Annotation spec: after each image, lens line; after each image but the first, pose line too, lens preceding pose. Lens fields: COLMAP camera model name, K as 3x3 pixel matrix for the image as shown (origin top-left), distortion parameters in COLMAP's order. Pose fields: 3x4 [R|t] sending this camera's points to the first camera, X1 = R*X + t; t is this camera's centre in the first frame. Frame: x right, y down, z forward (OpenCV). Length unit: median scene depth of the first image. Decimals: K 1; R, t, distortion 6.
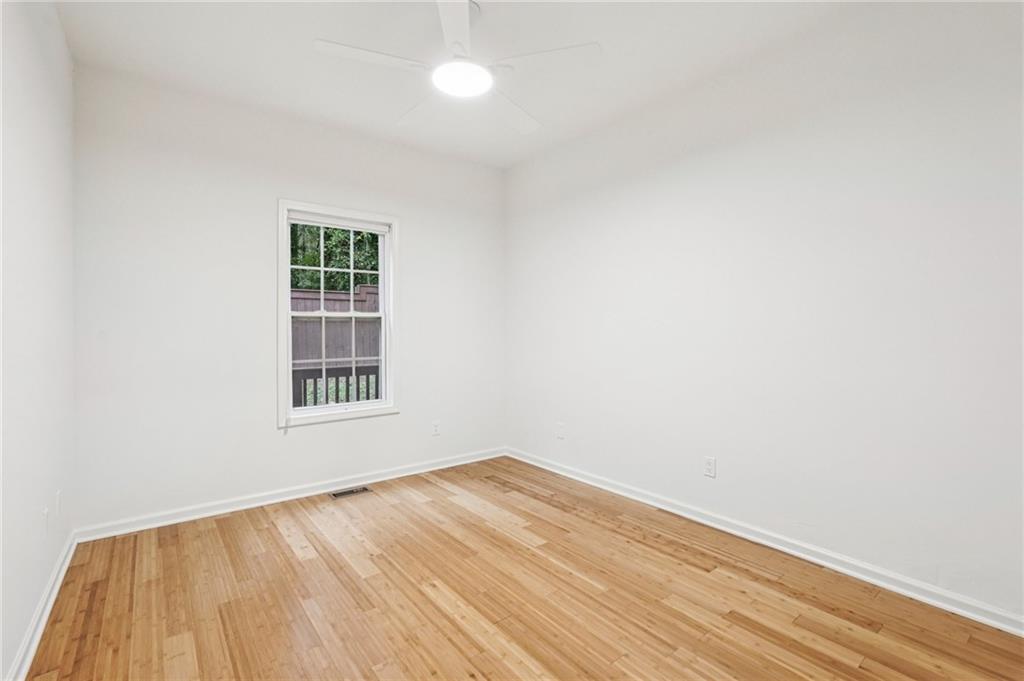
lens RADIAL K [[456.3, 0, 509.1], [0, 456.3, 339.5], [0, 0, 1]] dist [-0.007757, 0.005018]
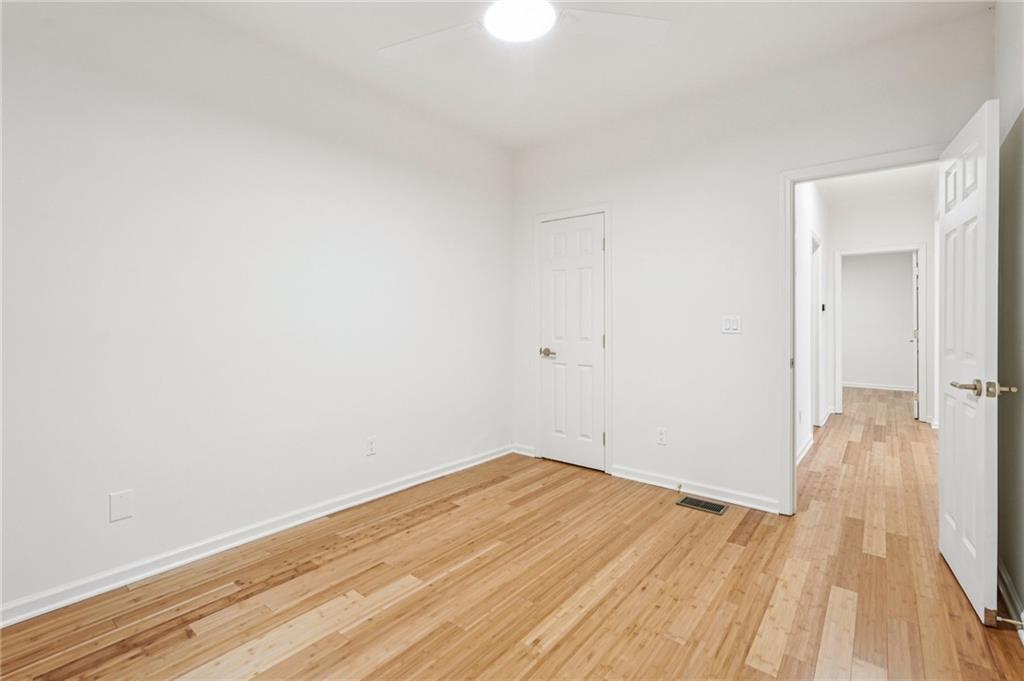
lens RADIAL K [[456.3, 0, 512.8], [0, 456.3, 332.5], [0, 0, 1]] dist [-0.007757, 0.005018]
pose [[-0.217309, -0.018616, 0.975925, -0.817011], [0.015514, 0.999626, 0.022523, -0.011648], [-0.975979, 0.020035, -0.216939, 1.070870]]
